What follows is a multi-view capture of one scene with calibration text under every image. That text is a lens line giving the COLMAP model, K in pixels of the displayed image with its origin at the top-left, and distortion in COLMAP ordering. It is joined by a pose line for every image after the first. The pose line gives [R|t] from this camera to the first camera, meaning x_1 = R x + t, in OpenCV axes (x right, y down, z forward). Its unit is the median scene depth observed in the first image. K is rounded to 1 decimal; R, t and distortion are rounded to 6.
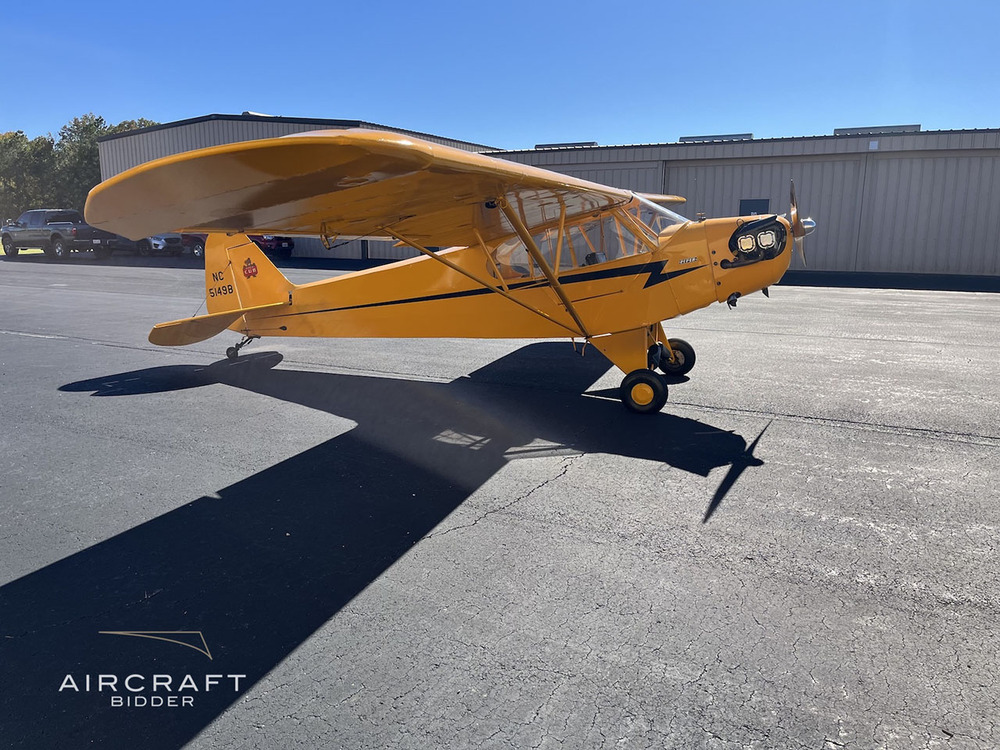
lens RADIAL K [[776.9, 0, 501.4], [0, 776.9, 373.3], [0, 0, 1]] dist [0.033605, -0.034815]
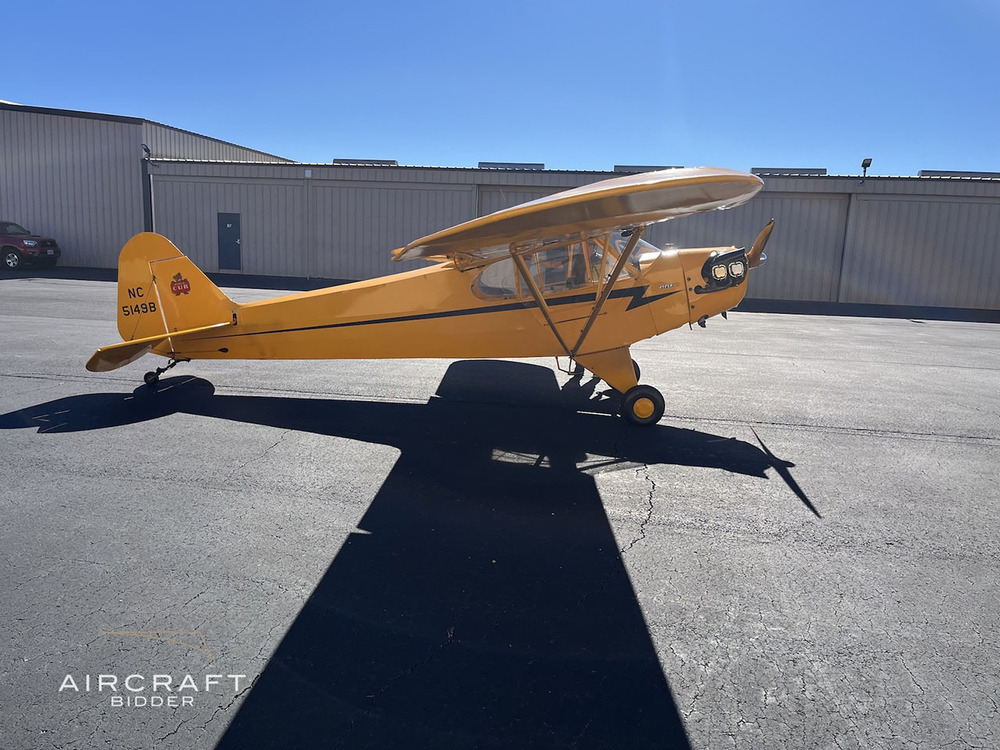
lens RADIAL K [[776.9, 0, 497.8], [0, 776.9, 375.7], [0, 0, 1]] dist [0.033605, -0.034815]
pose [[0.946164, -0.020554, 0.323035, -0.326956], [0.026210, 0.999570, -0.013170, -0.008906], [-0.322625, 0.020927, 0.946295, 0.033877]]
